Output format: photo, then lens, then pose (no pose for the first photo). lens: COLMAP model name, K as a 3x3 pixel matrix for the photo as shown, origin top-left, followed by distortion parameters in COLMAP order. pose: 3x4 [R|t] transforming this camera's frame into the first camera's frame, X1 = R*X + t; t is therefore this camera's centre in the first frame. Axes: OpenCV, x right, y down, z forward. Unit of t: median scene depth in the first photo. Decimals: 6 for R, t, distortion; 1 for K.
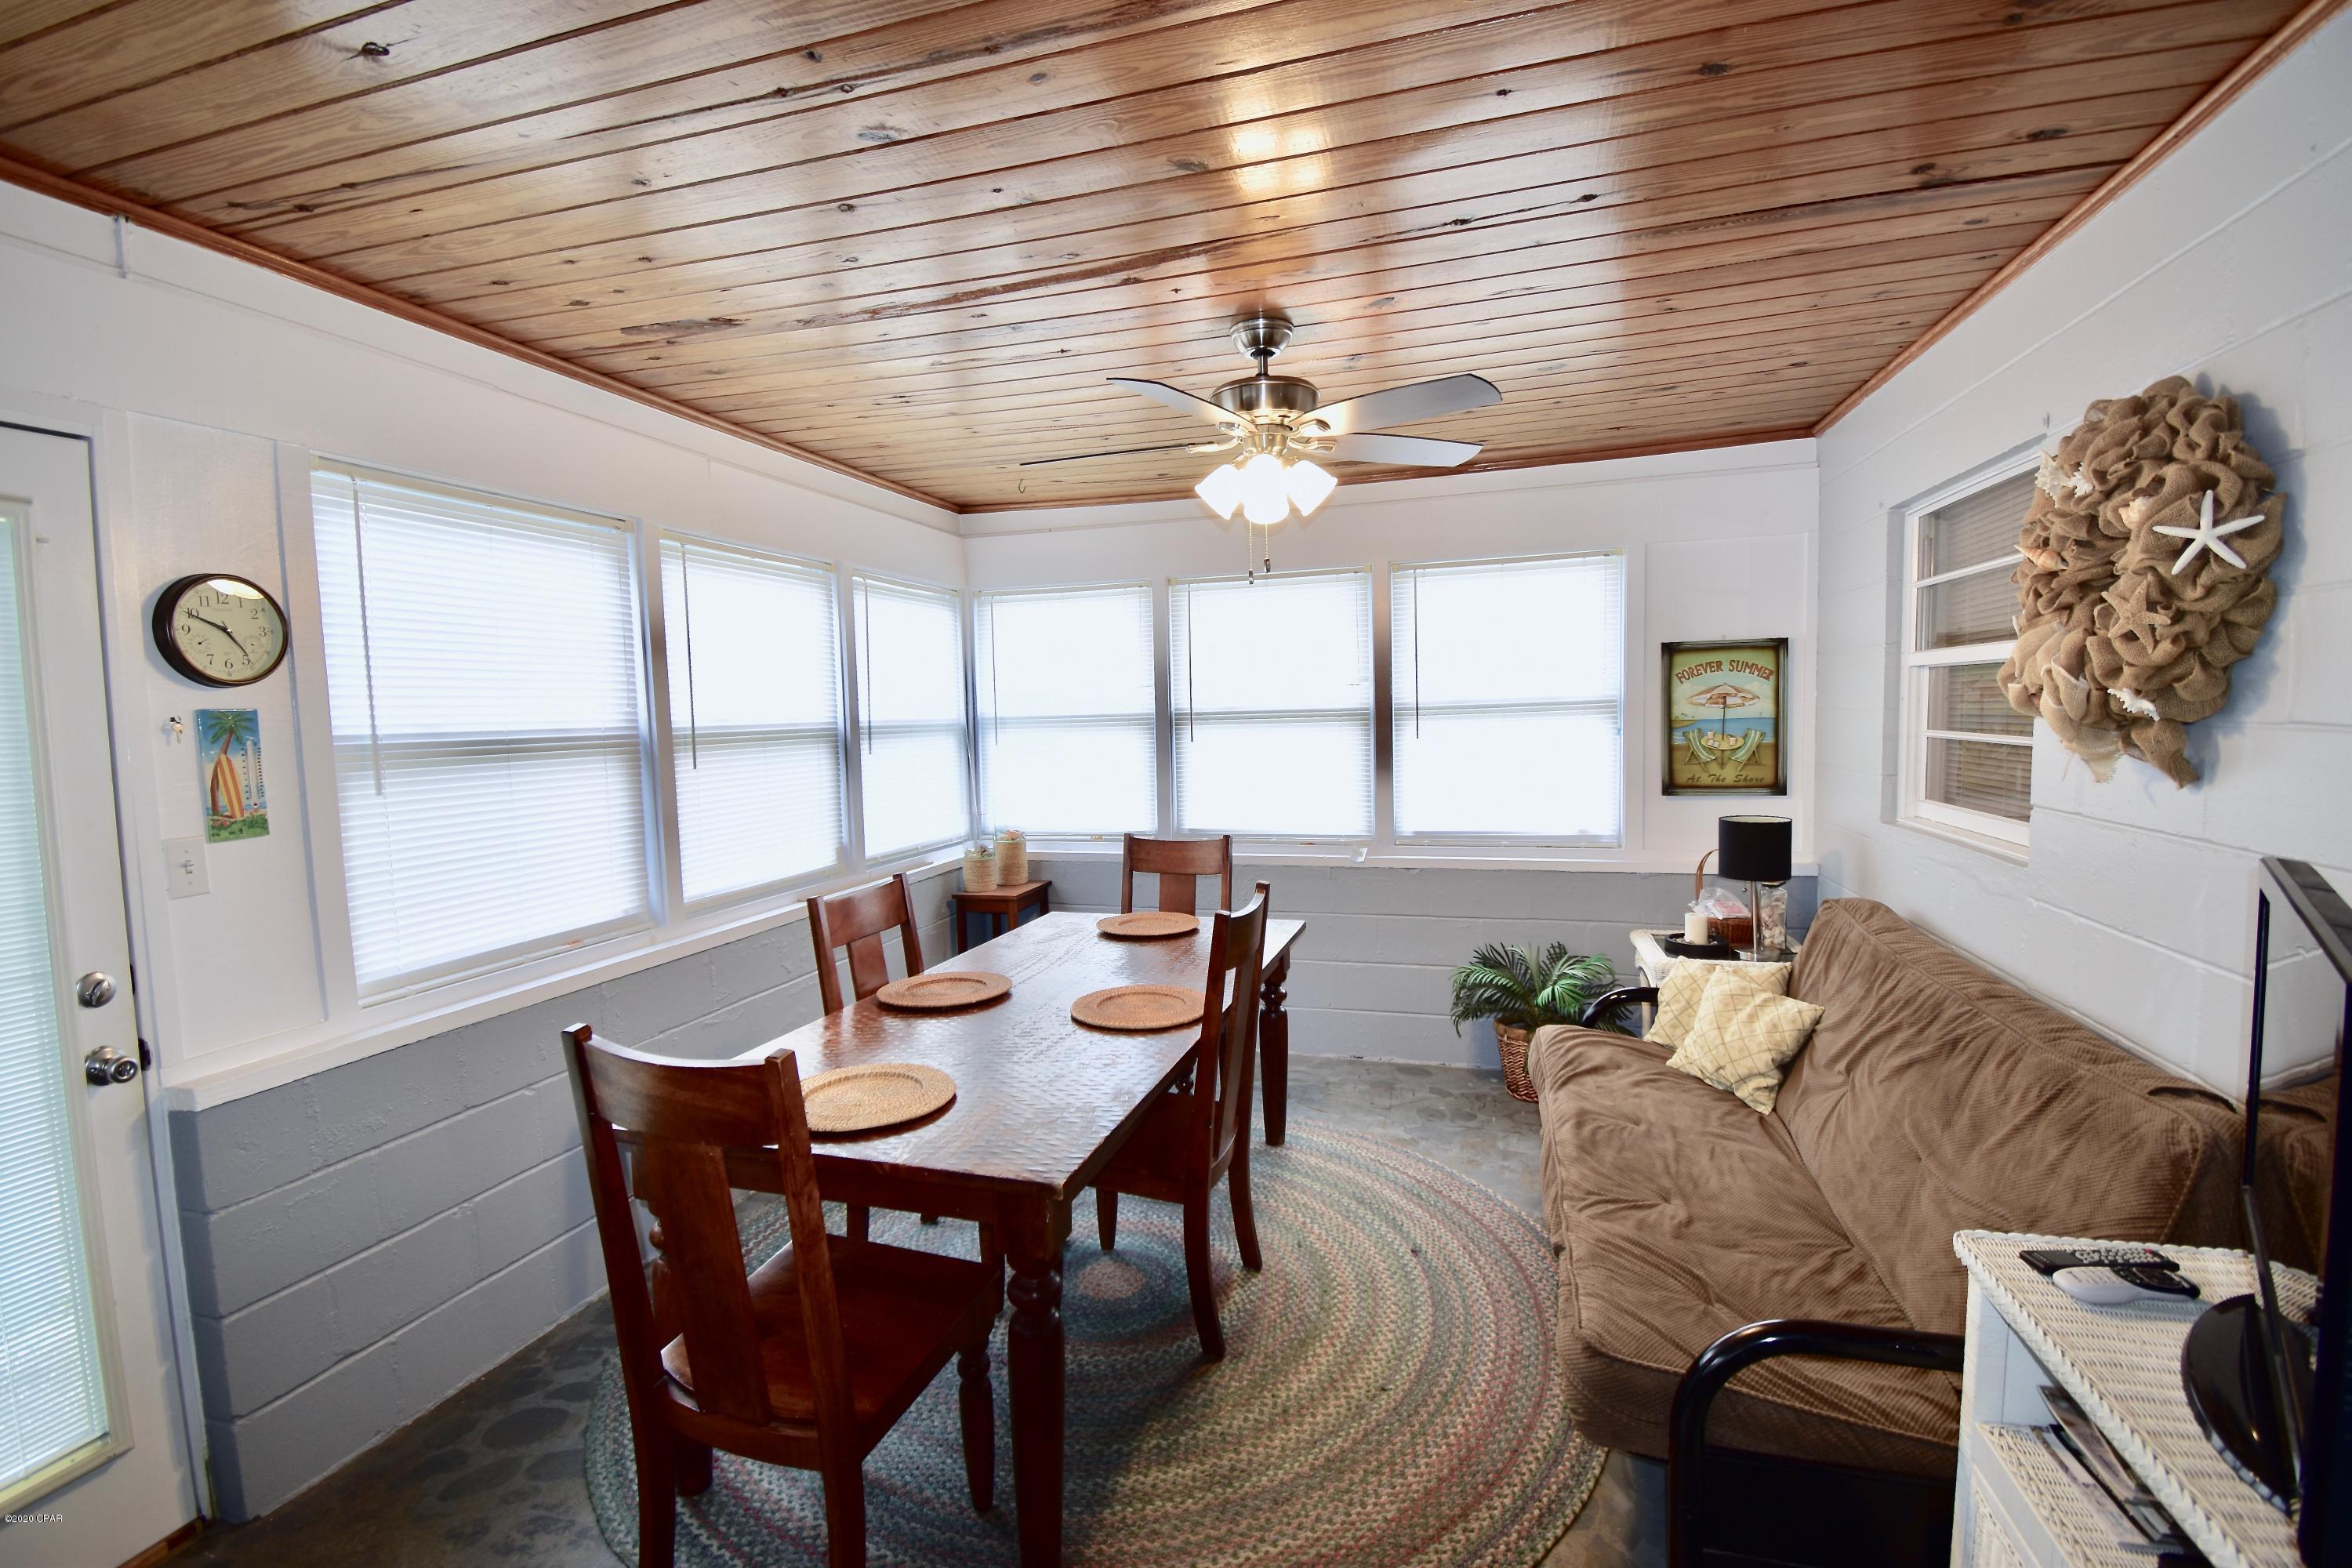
lens RADIAL K [[1045.7, 0, 1173.6], [0, 1045.7, 787.8], [0, 0, 1]] dist [0.013346, -0.018681]
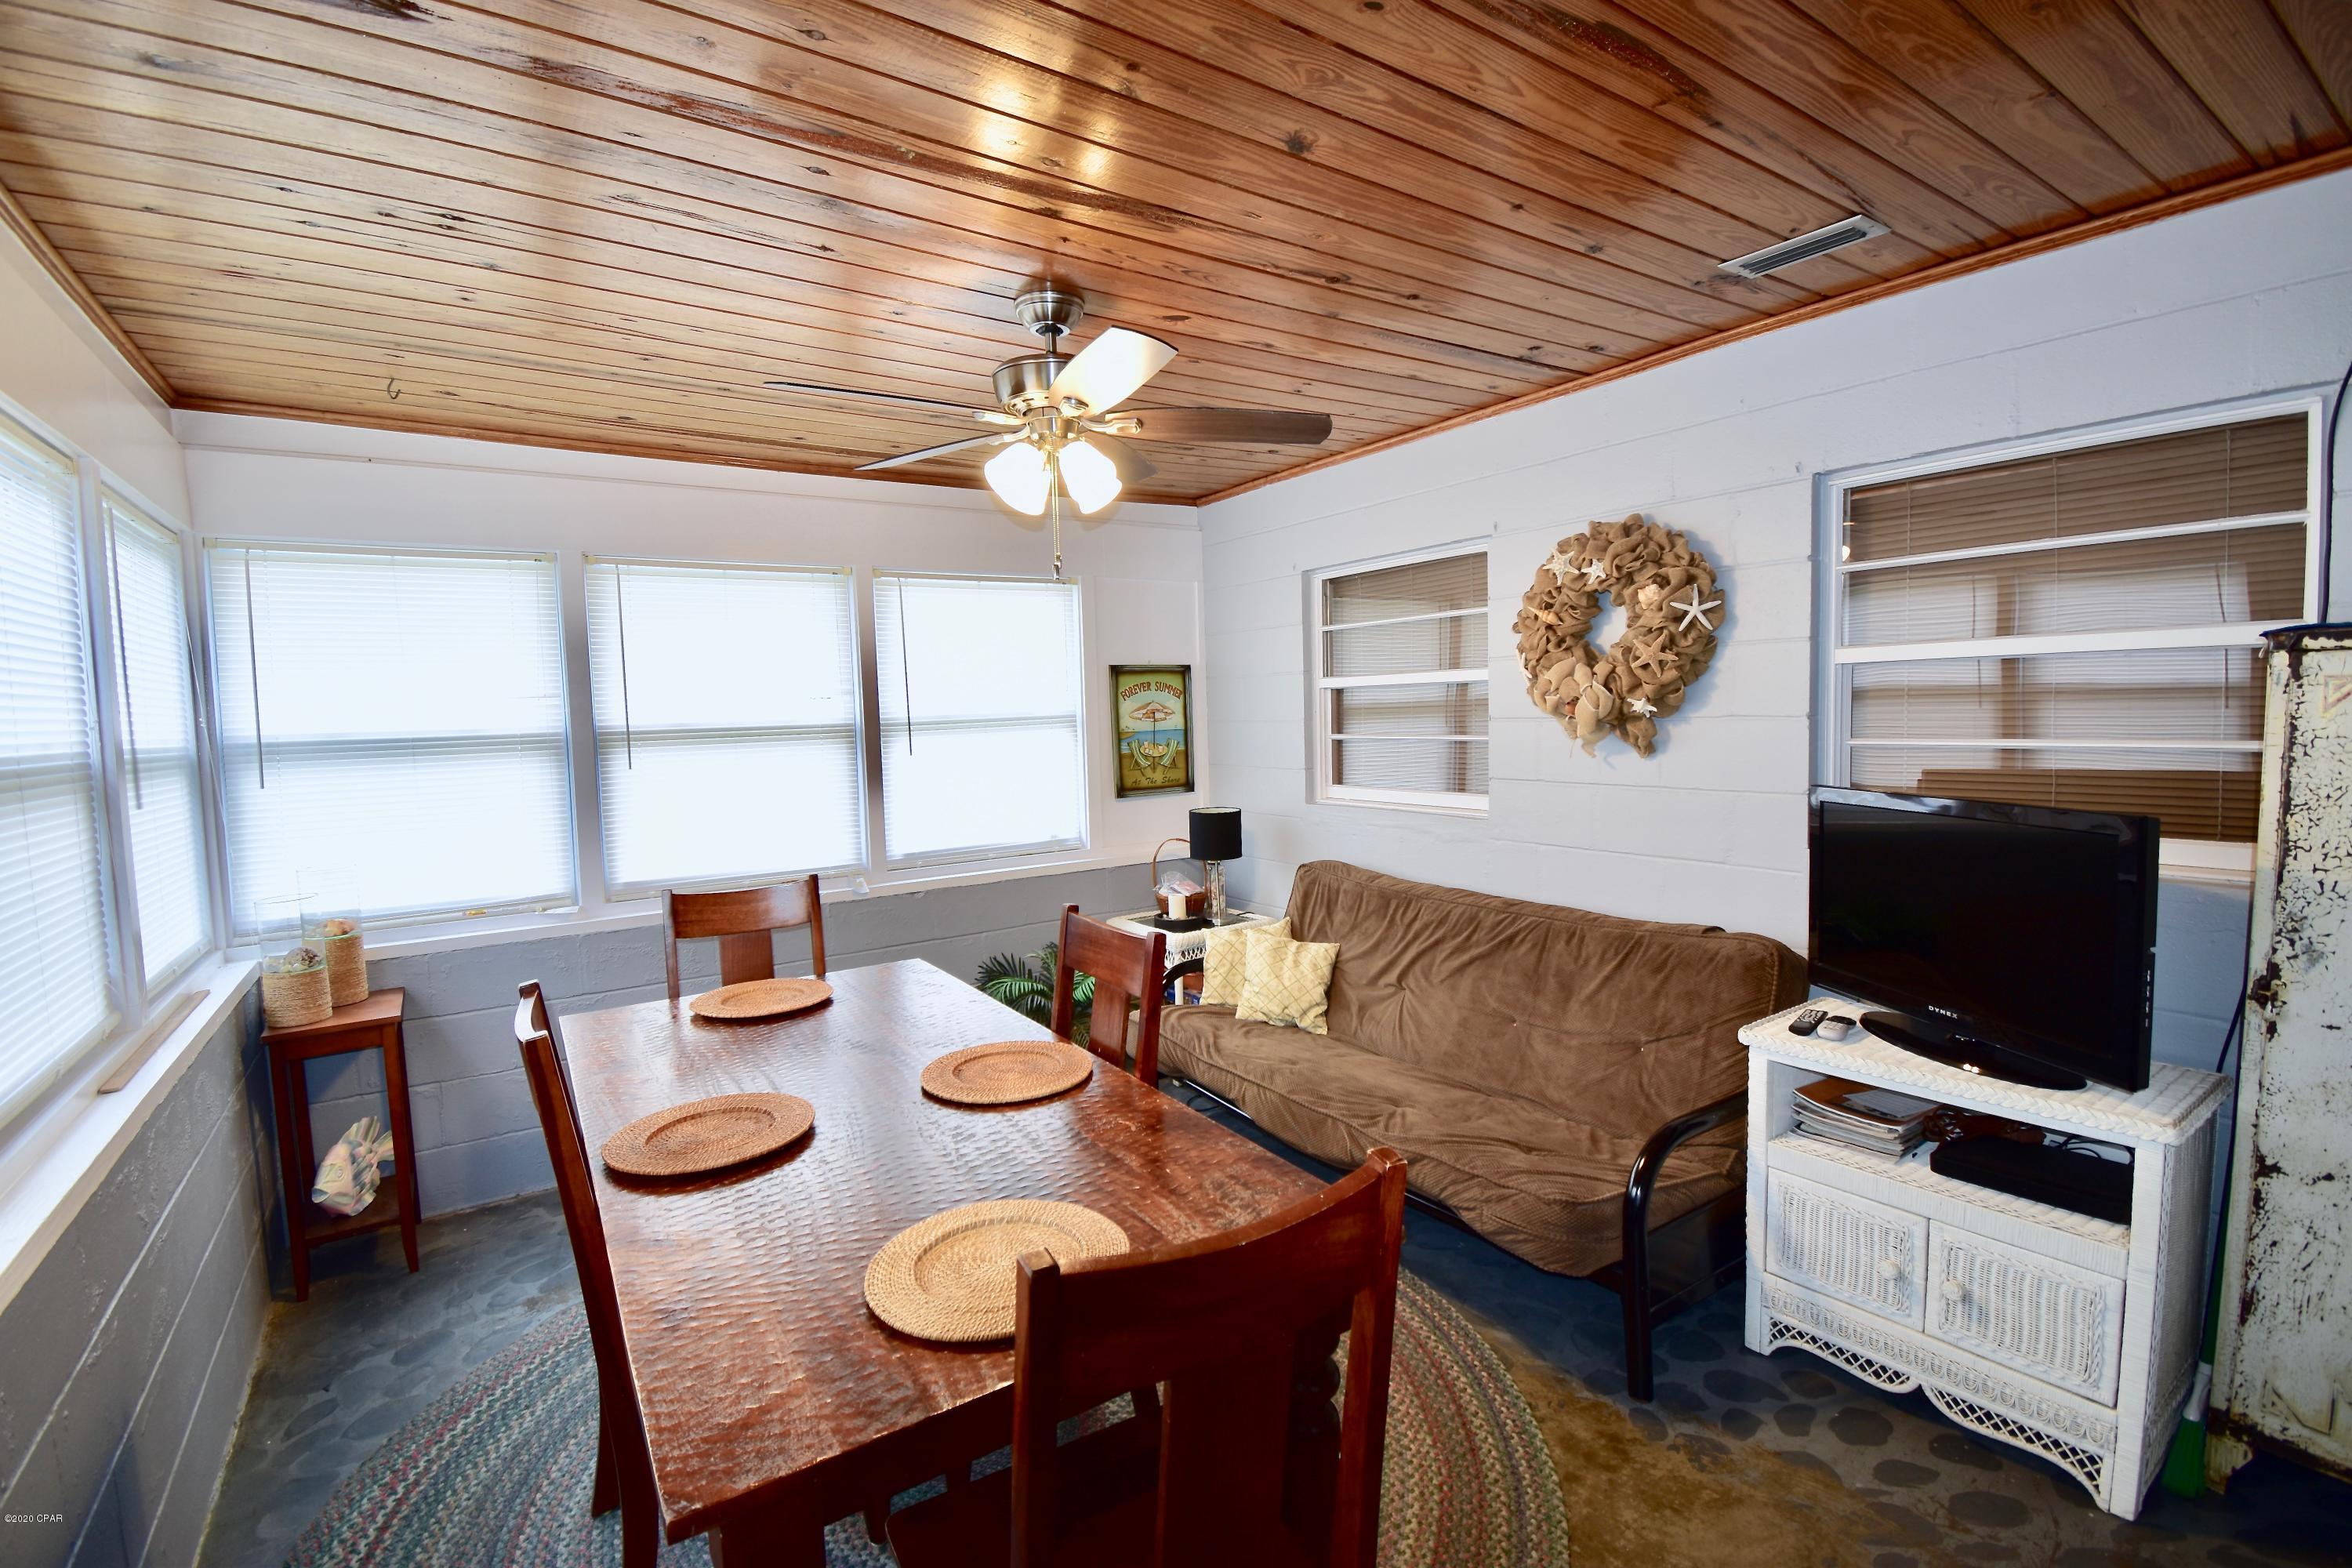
lens RADIAL K [[1045.7, 0, 1165.0], [0, 1045.7, 788.3], [0, 0, 1]] dist [0.013346, -0.018681]
pose [[0.631901, -0.051756, 0.773320, -0.484126], [0.072237, 0.997358, 0.007723, -0.010809], [-0.771676, 0.050982, 0.633969, 0.298247]]
